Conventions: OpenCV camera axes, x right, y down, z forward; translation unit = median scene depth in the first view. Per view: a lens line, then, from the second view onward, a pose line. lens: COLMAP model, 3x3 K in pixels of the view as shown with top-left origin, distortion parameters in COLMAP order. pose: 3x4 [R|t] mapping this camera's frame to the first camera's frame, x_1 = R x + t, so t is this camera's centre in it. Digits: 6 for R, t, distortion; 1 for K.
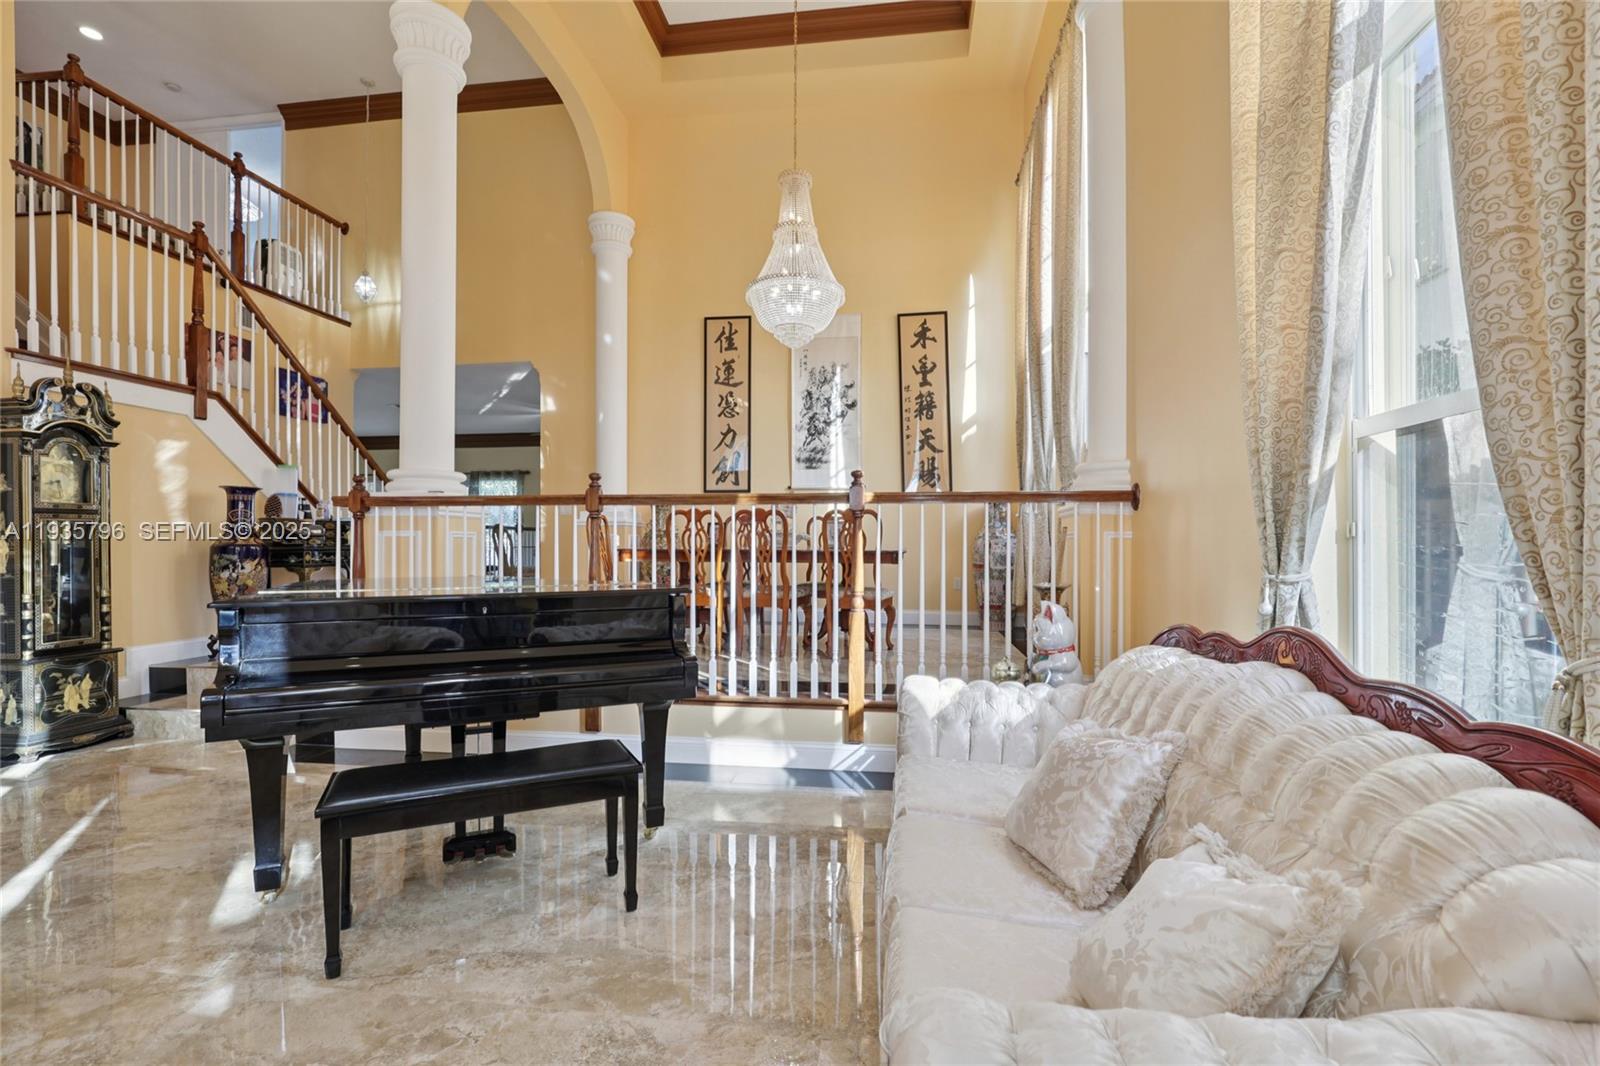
lens RADIAL K [[726.0, 0, 821.2], [0, 726.0, 543.2], [0, 0, 1]] dist [-0.036147, 0.013067]
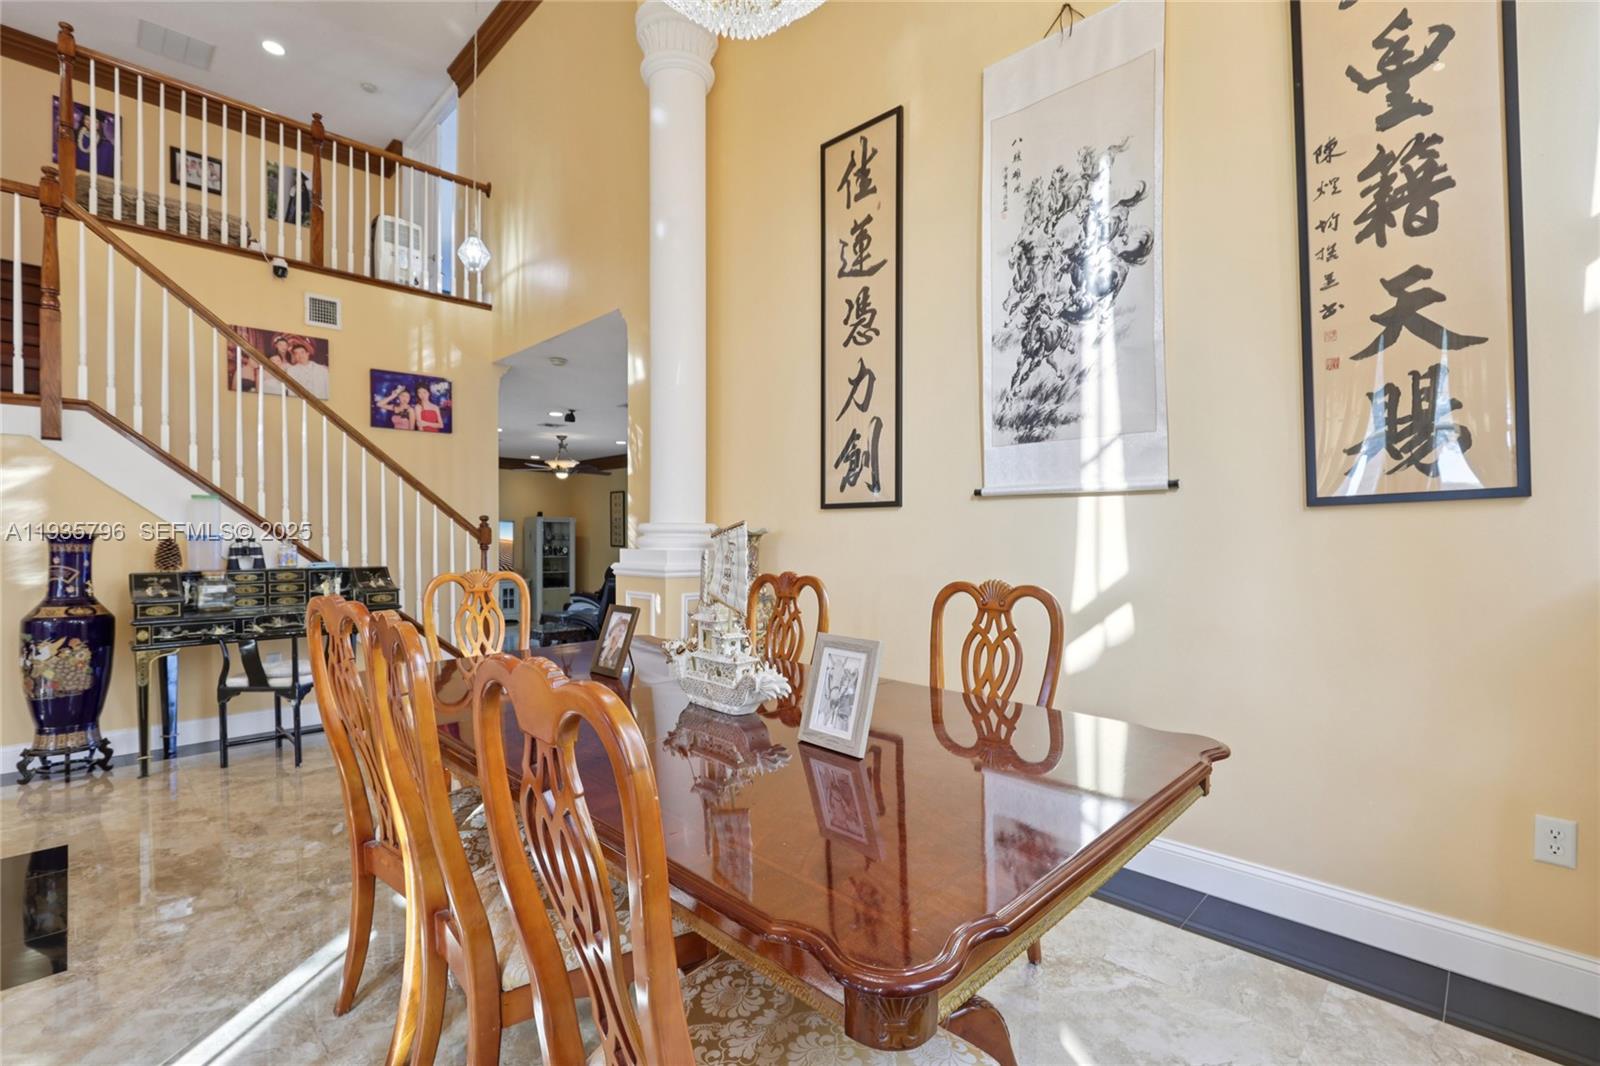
lens RADIAL K [[723.8, 0, 805.6], [0, 723.8, 551.7], [0, 0, 1]] dist [-0.025474, 0.007017]
pose [[0.797951, 0.010793, -0.602626, 0.124201], [0.000454, 0.999829, 0.018508, -0.050963], [0.602722, -0.015042, 0.797809, 0.619628]]
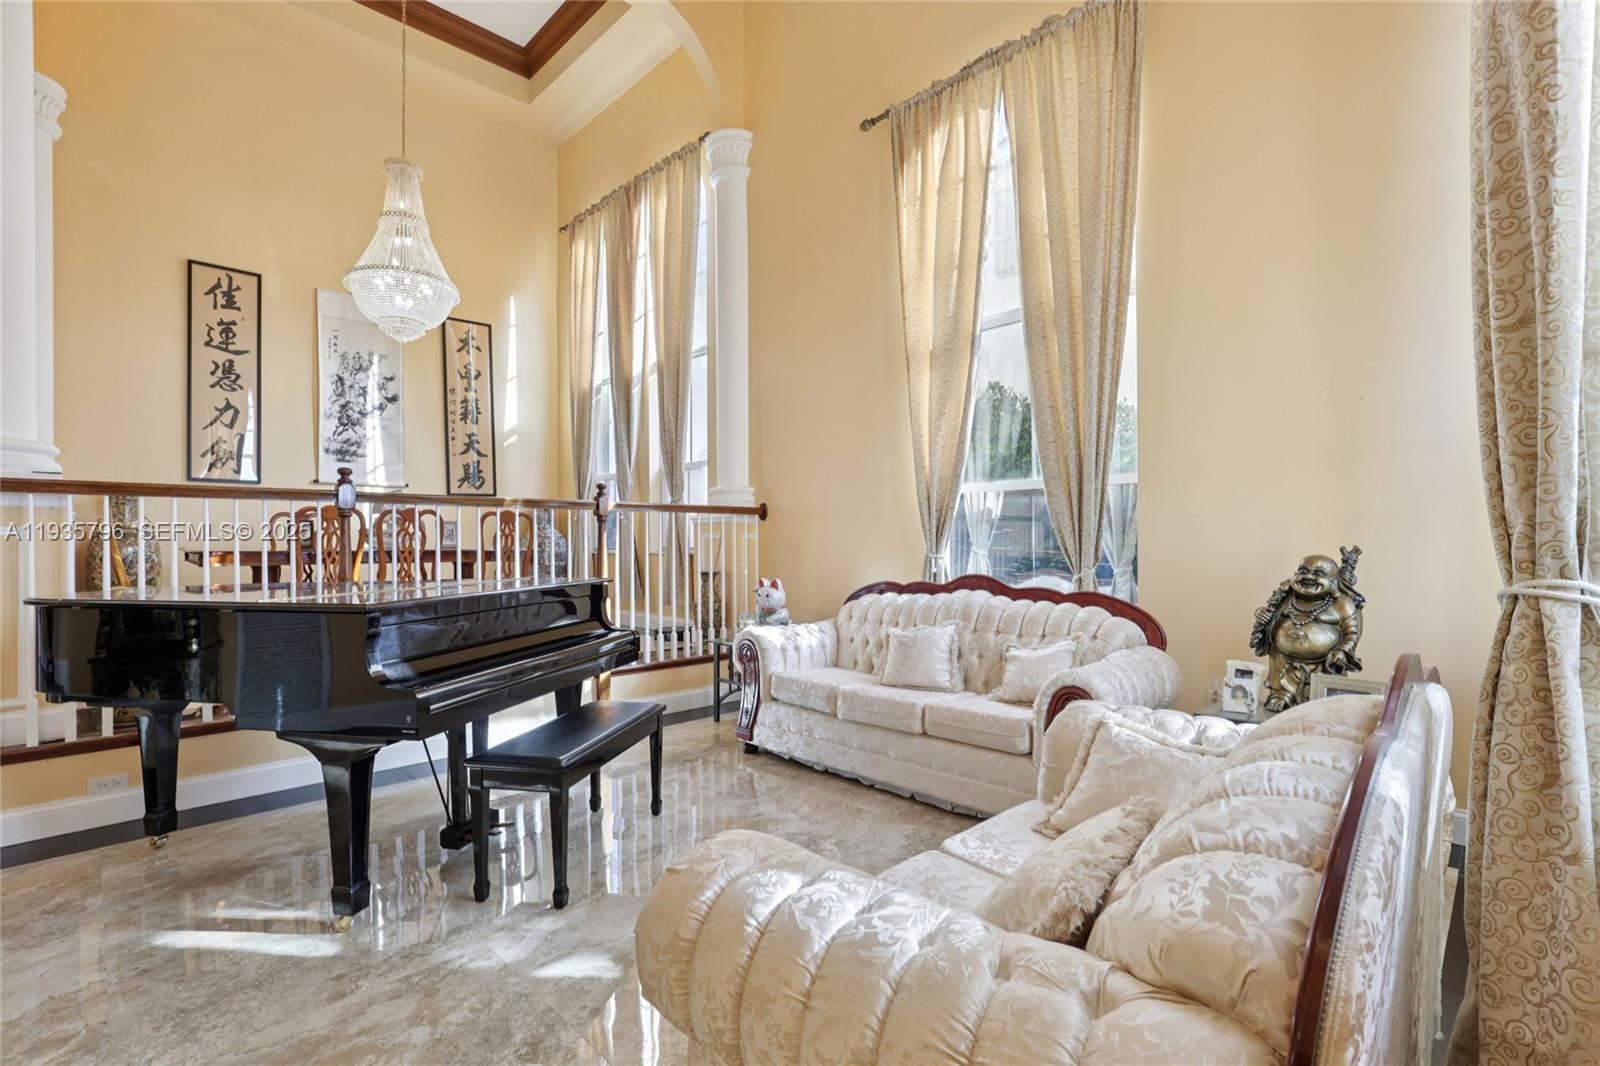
lens RADIAL K [[724.1, 0, 806.6], [0, 724.1, 538.1], [0, 0, 1]] dist [-0.012324, 0.000477]
pose [[0.607889, -0.000289, 0.794022, -0.380961], [0.004423, 0.999986, -0.003021, -0.000810], [-0.794010, 0.005349, 0.607881, -0.015953]]
